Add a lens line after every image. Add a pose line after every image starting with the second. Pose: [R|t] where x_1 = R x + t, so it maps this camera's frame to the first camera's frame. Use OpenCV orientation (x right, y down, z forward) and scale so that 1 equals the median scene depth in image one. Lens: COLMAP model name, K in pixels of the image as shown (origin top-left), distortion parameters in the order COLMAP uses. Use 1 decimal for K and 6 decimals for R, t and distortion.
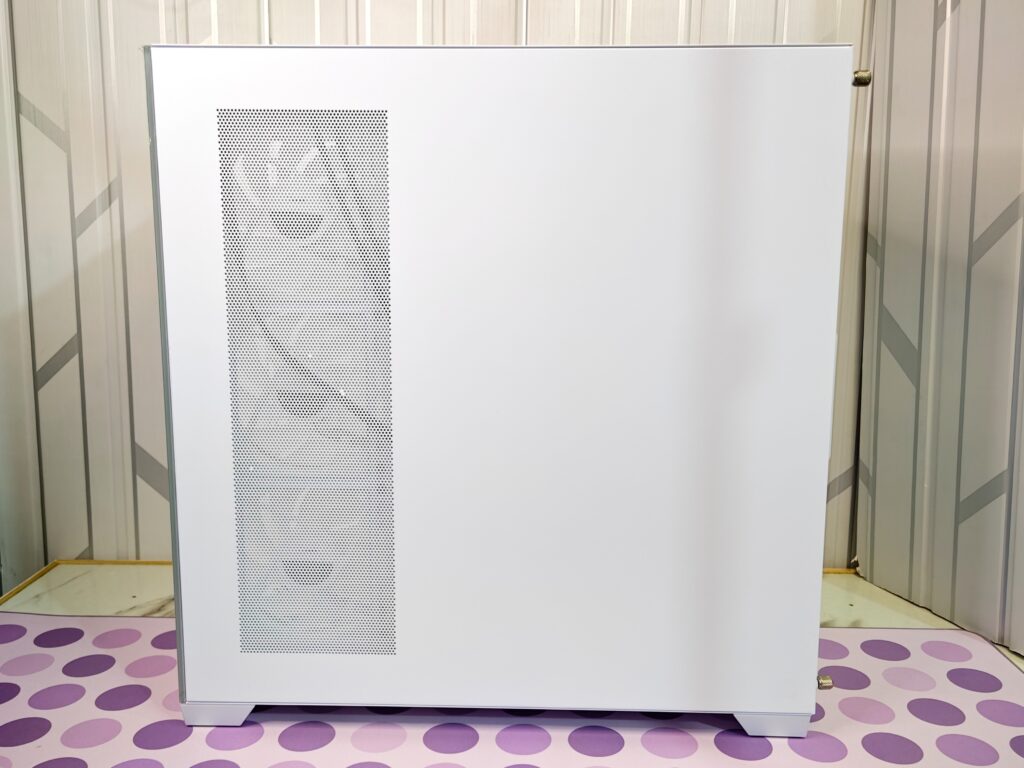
lens RADIAL K [[969.1, 0, 514.2], [0, 969.1, 375.2], [0, 0, 1]] dist [0.004297, 0.000000]
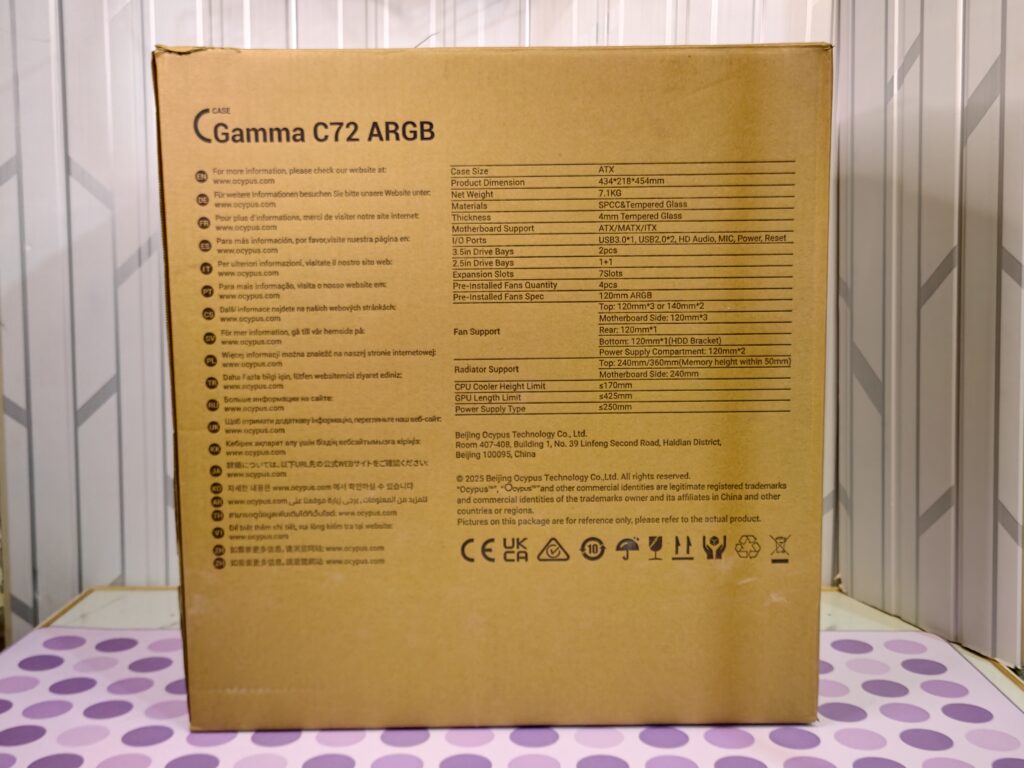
lens RADIAL K [[1251.2, 0, 519.7], [0, 1251.2, 361.9], [0, 0, 1]] dist [-0.003858, 0.000000]
pose [[0.999905, -0.008407, 0.010968, -0.015650], [0.009004, 0.998413, -0.055593, 0.025972], [-0.010483, 0.055686, 0.998393, -0.411836]]
